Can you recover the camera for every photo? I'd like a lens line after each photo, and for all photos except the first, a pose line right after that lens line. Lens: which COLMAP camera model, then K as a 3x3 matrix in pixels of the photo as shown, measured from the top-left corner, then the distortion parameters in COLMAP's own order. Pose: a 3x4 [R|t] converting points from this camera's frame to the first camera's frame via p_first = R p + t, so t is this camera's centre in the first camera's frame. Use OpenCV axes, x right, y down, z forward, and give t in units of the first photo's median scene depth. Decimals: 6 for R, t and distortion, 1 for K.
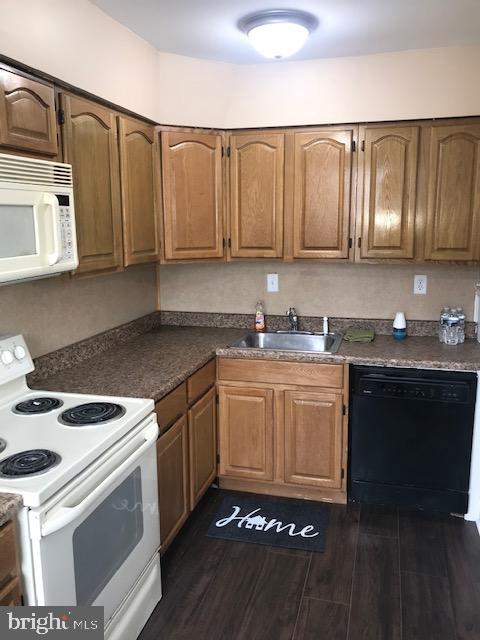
lens RADIAL K [[522.5, 0, 241.6], [0, 522.5, 316.0], [0, 0, 1]] dist [0.036372, -0.048313]
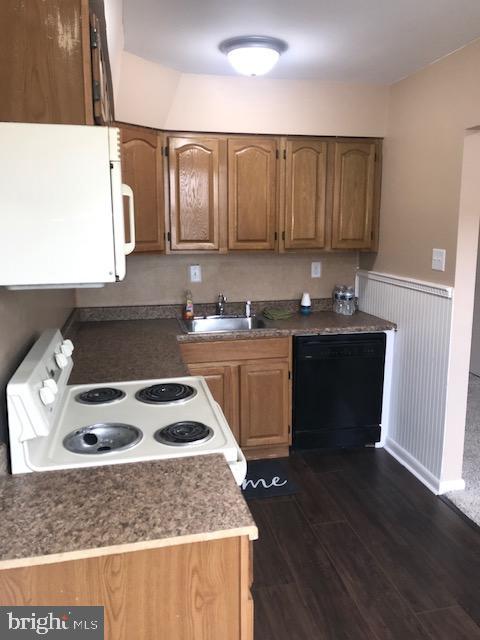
lens RADIAL K [[522.5, 0, 236.5], [0, 522.5, 314.0], [0, 0, 1]] dist [0.036372, -0.048313]
pose [[0.892061, -0.074543, 0.445725, -0.437108], [0.077428, 0.996929, 0.011763, 0.017029], [-0.445232, 0.024019, 0.895093, -0.013385]]
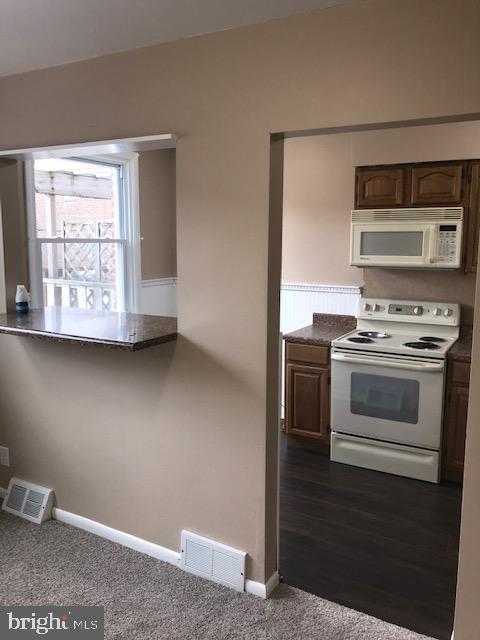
lens RADIAL K [[522.5, 0, 242.7], [0, 522.5, 315.1], [0, 0, 1]] dist [0.036372, -0.048313]
pose [[-0.244958, 0.153969, -0.957230, 1.113822], [-0.178708, 0.963222, 0.200665, -0.118455], [0.952921, 0.220219, -0.208434, 0.541703]]
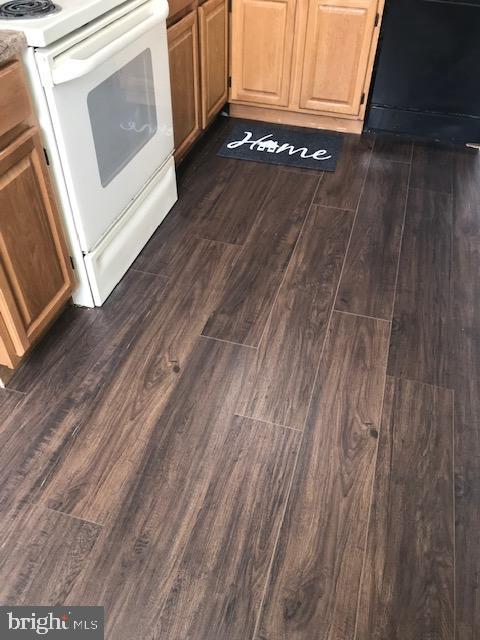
lens RADIAL K [[522.5, 0, 239.1], [0, 522.5, 305.8], [0, 0, 1]] dist [0.036372, -0.048313]
pose [[0.999485, 0.031627, 0.005507, -0.022980], [-0.029711, 0.846361, 0.531780, 0.124997], [0.012158, -0.531669, 0.846865, 0.004162]]
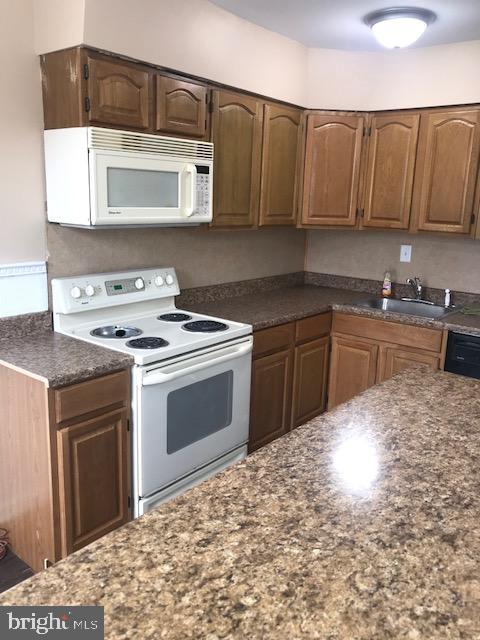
lens RADIAL K [[522.5, 0, 242.3], [0, 522.5, 313.9], [0, 0, 1]] dist [0.036372, -0.048313]
pose [[0.911509, 0.128141, -0.390809, 0.235778], [-0.115300, 0.991736, 0.056255, 0.045442], [0.394788, -0.006217, 0.918751, -0.153840]]
